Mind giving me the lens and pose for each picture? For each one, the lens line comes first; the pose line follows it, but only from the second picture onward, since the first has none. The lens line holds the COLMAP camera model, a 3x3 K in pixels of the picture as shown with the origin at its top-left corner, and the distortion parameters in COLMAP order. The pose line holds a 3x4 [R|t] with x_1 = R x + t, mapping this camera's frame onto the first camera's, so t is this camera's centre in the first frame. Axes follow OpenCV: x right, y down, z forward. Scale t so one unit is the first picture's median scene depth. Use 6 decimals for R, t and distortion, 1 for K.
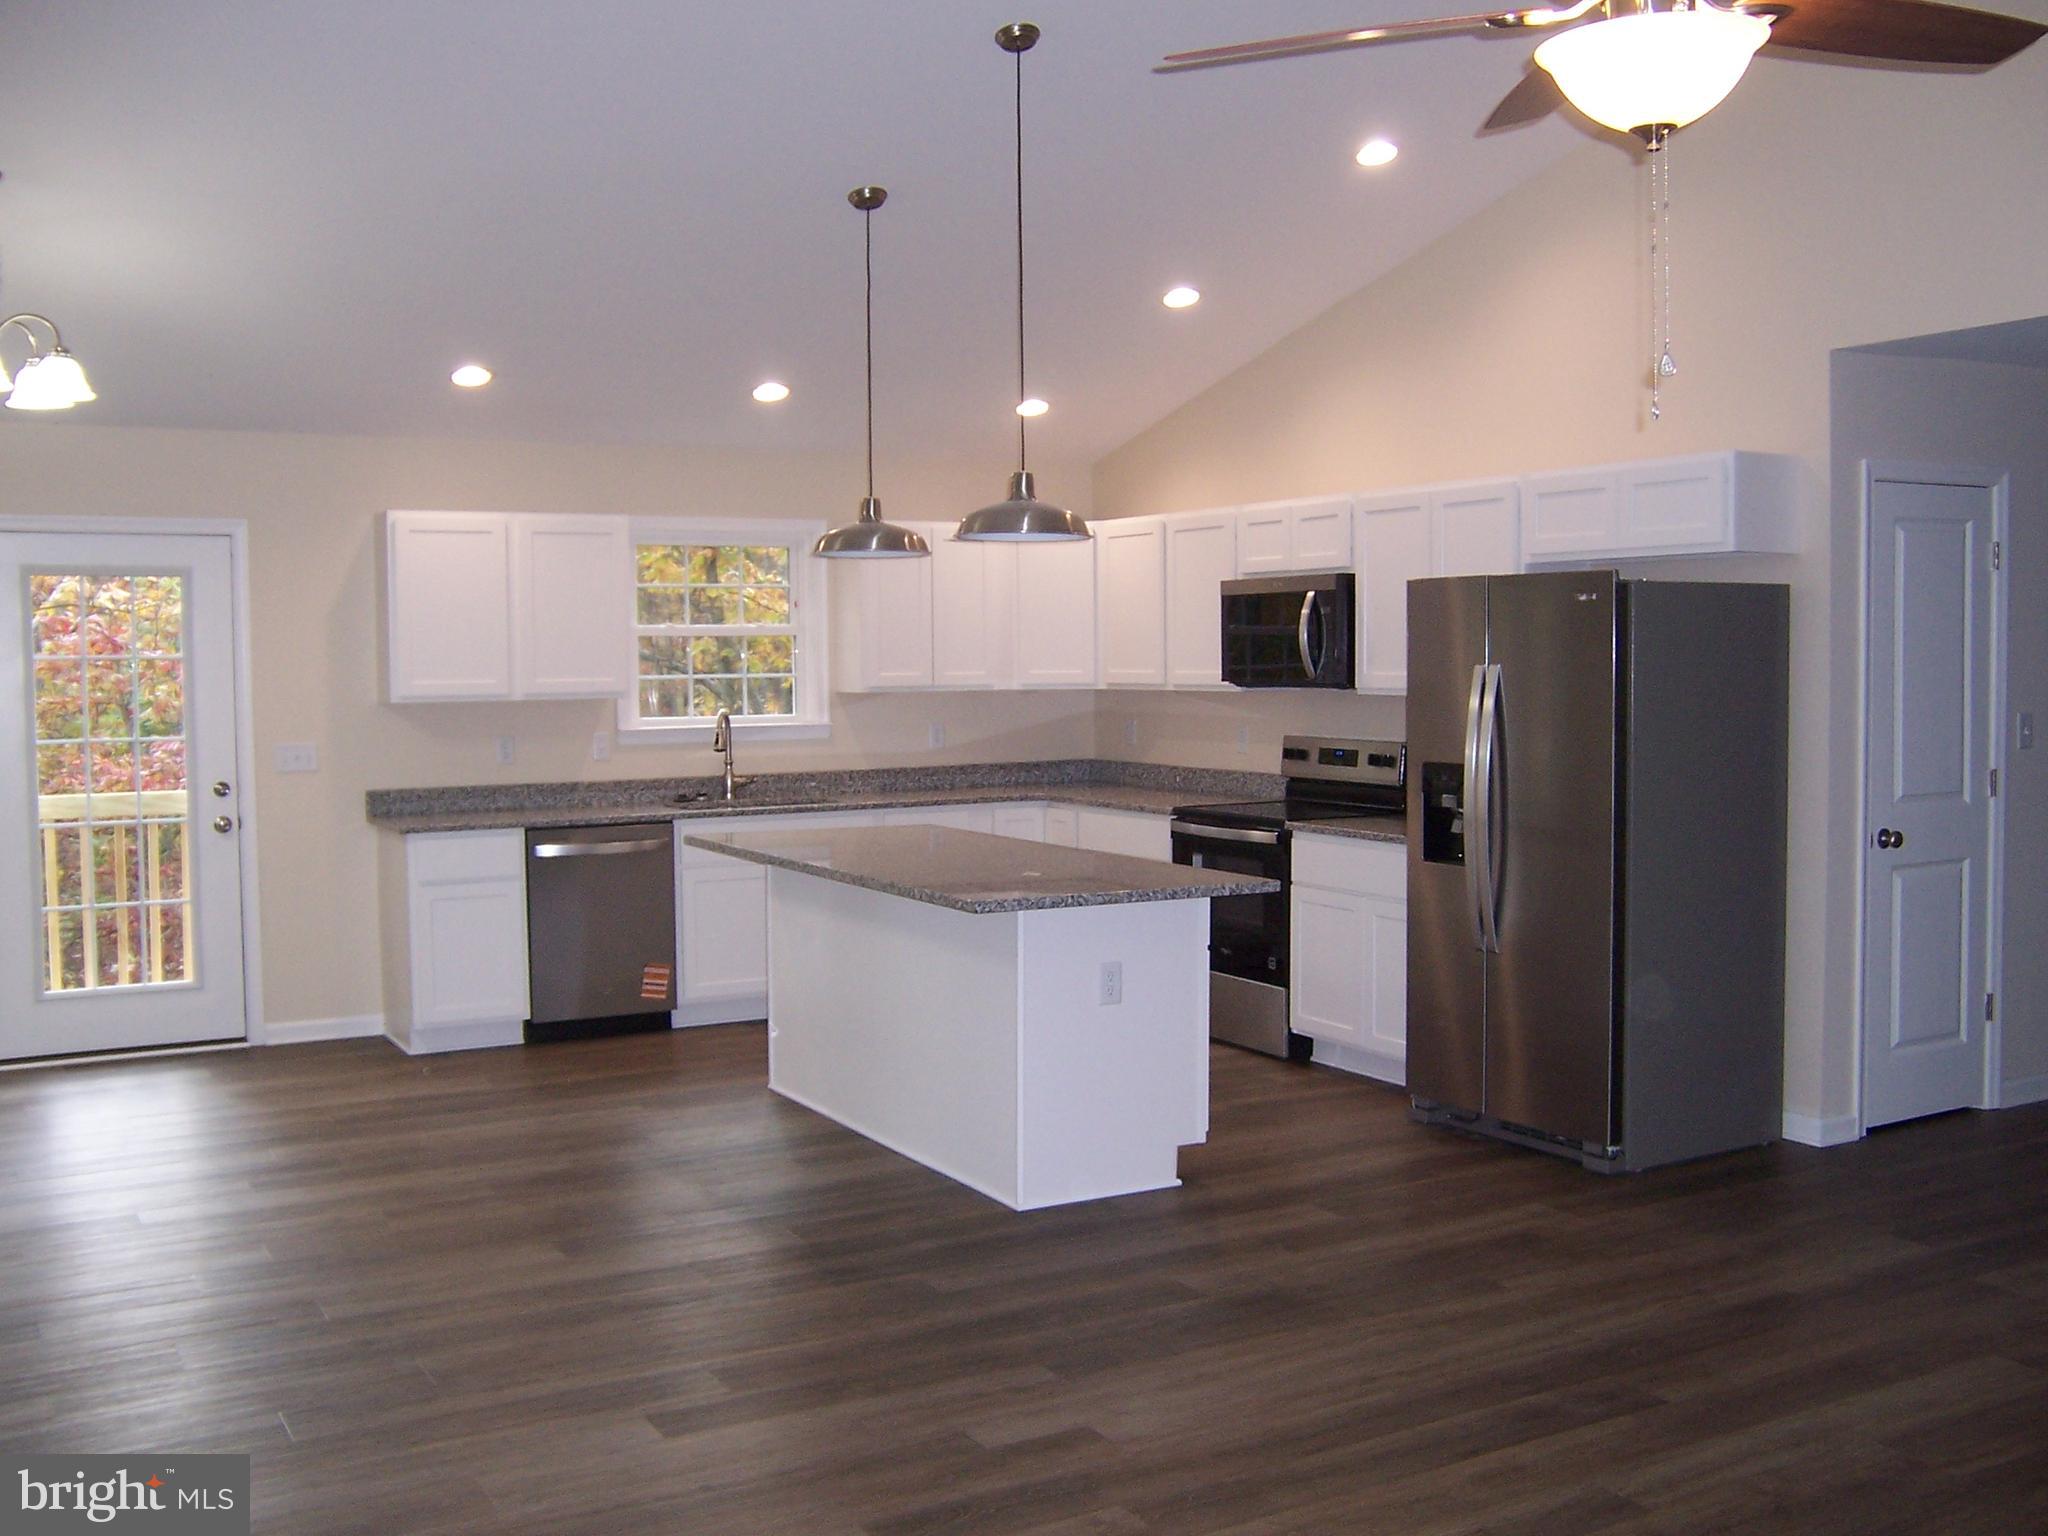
lens RADIAL K [[2022.9, 0, 1053.9], [0, 2022.9, 758.7], [0, 0, 1]] dist [-0.141331, 0.230078]
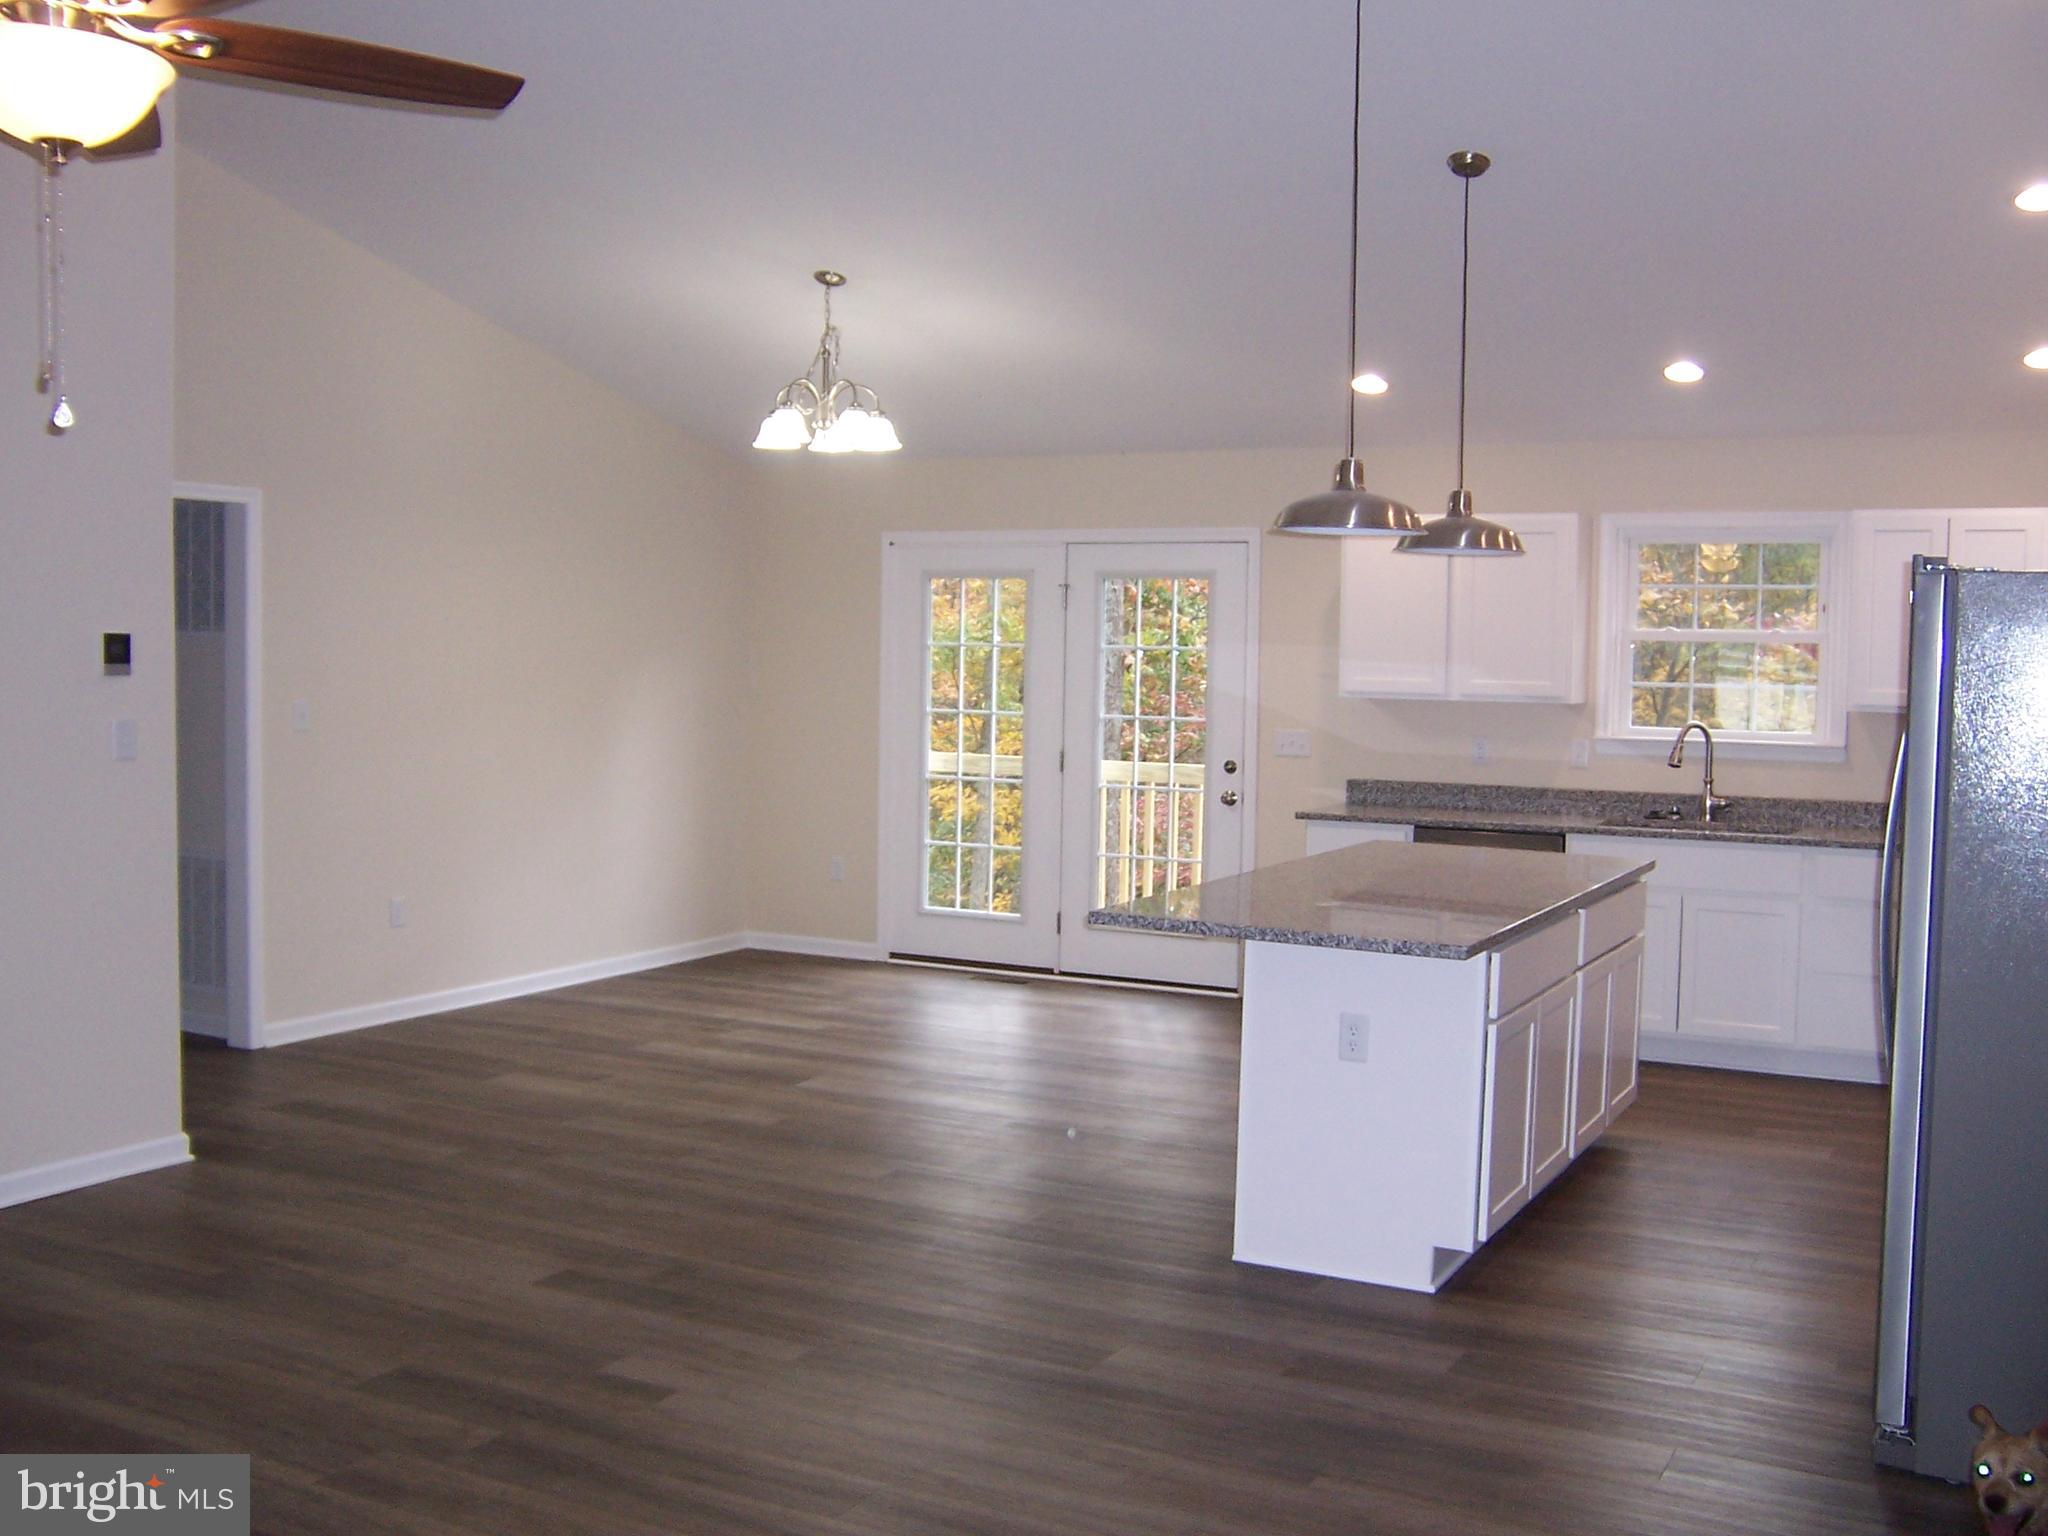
lens RADIAL K [[2022.9, 0, 1053.9], [0, 2022.9, 758.7], [0, 0, 1]] dist [-0.141331, 0.230078]
pose [[0.531259, 0.064179, -0.844775, 0.493062], [-0.064372, 0.997302, 0.035285, -0.023156], [0.844761, 0.035634, 0.533957, 0.298686]]
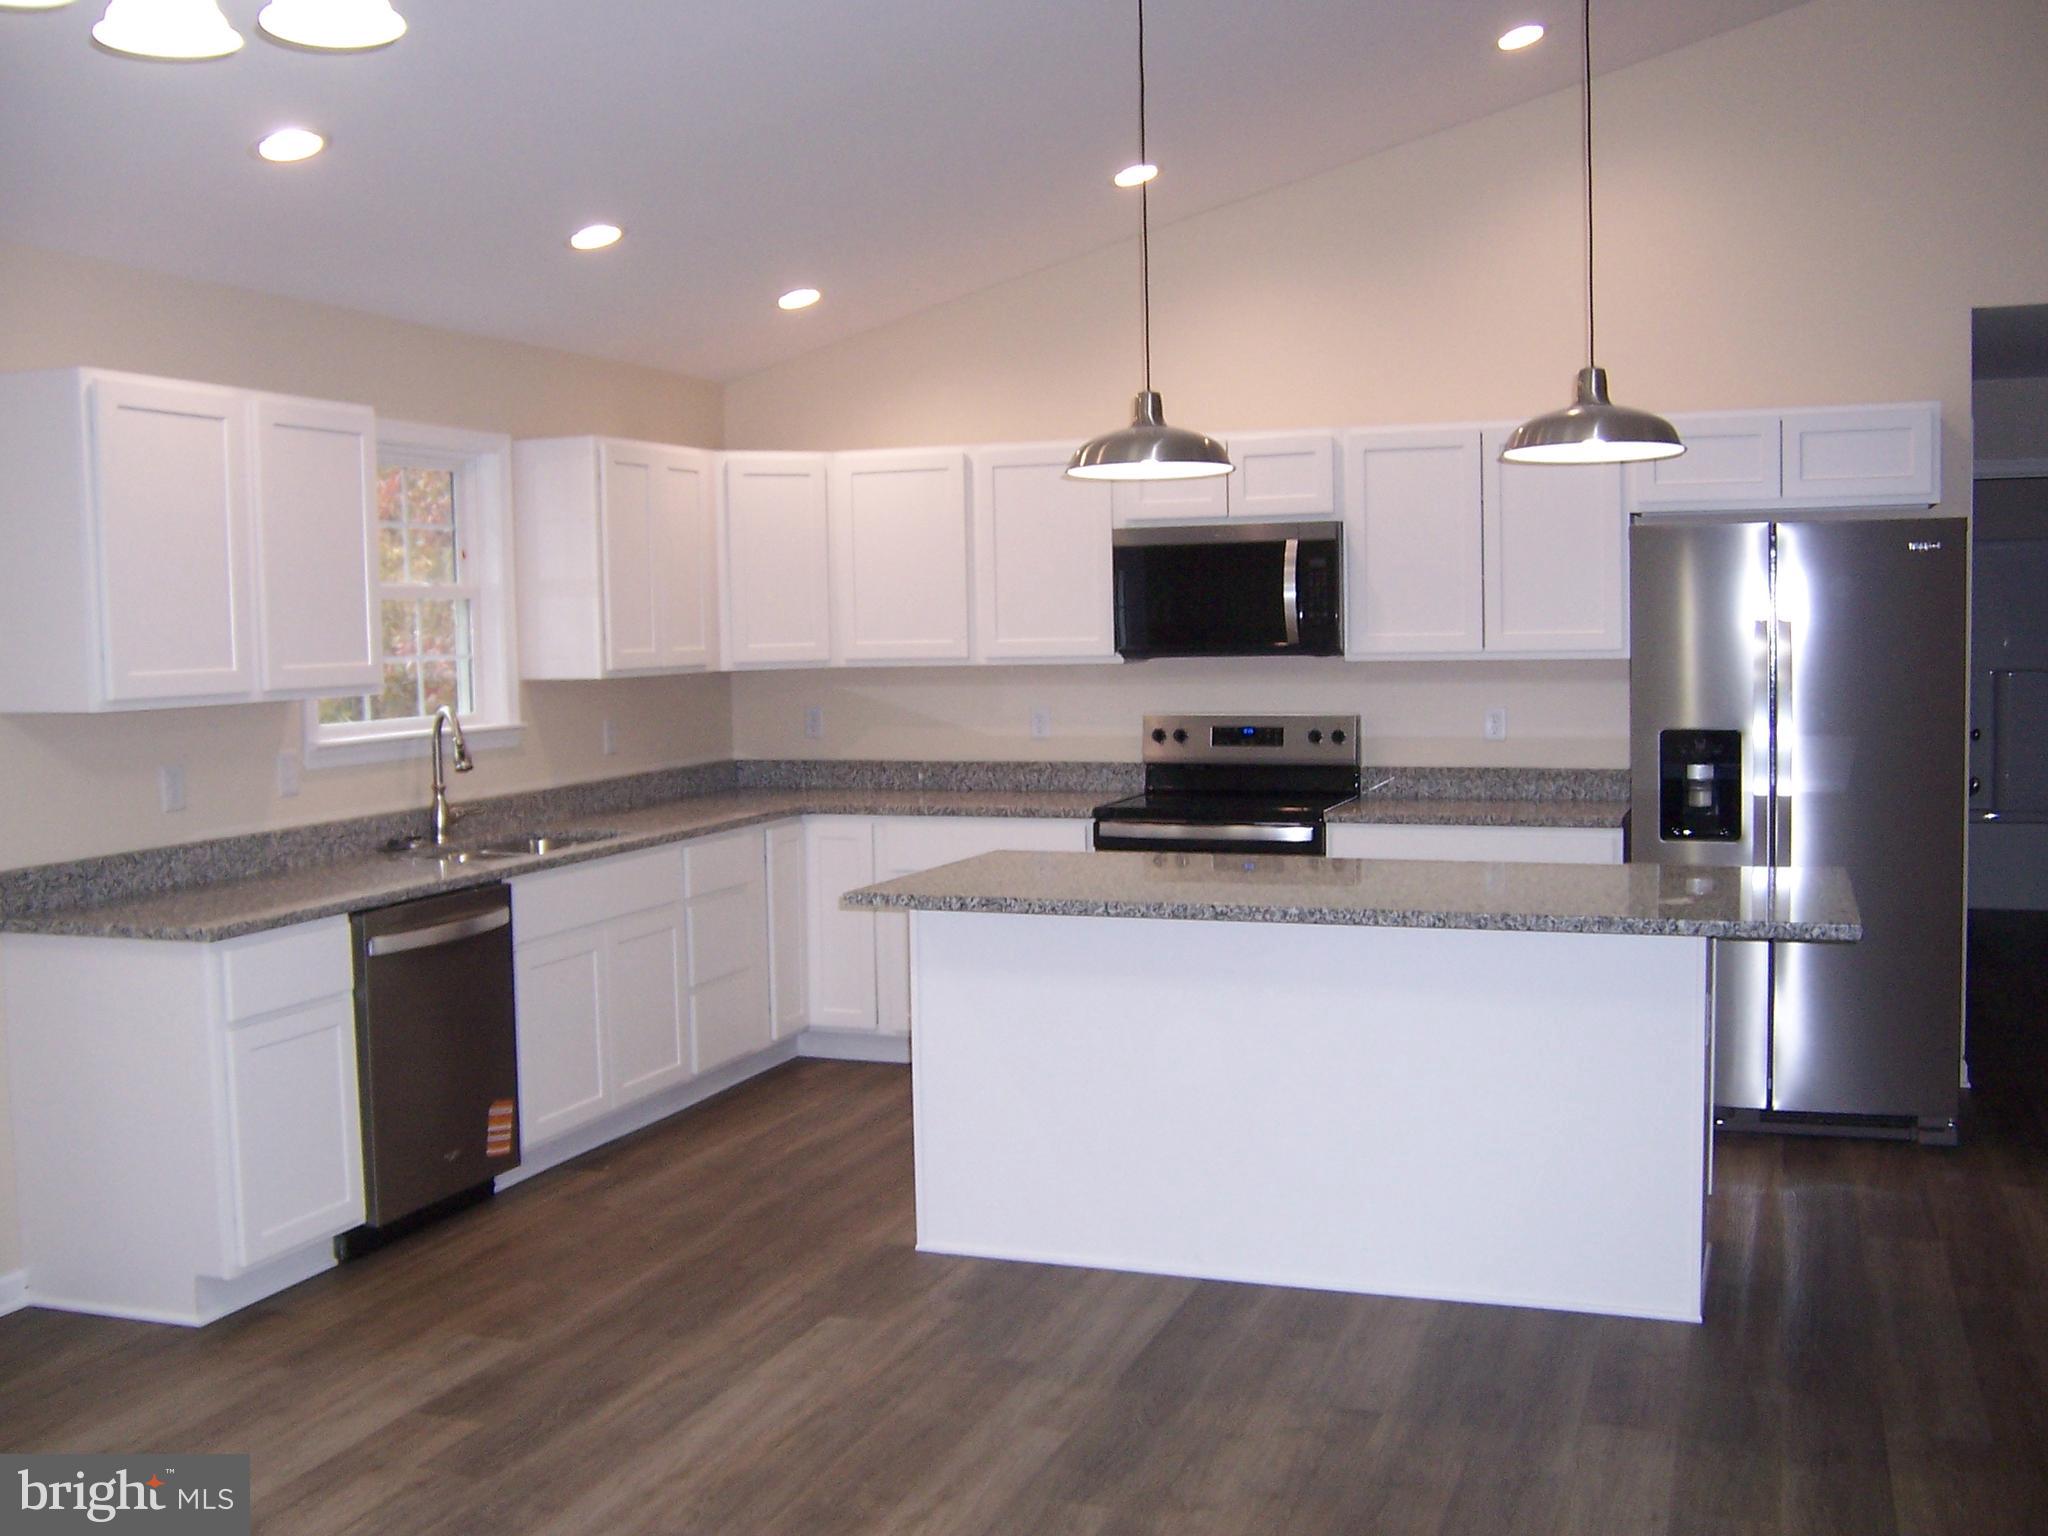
lens RADIAL K [[2022.9, 0, 1053.9], [0, 2022.9, 758.7], [0, 0, 1]] dist [-0.141331, 0.230078]
pose [[0.764652, -0.050282, 0.642479, -0.481177], [0.046047, 0.998666, 0.023354, -0.015331], [-0.642797, 0.011727, 0.765947, 0.398114]]
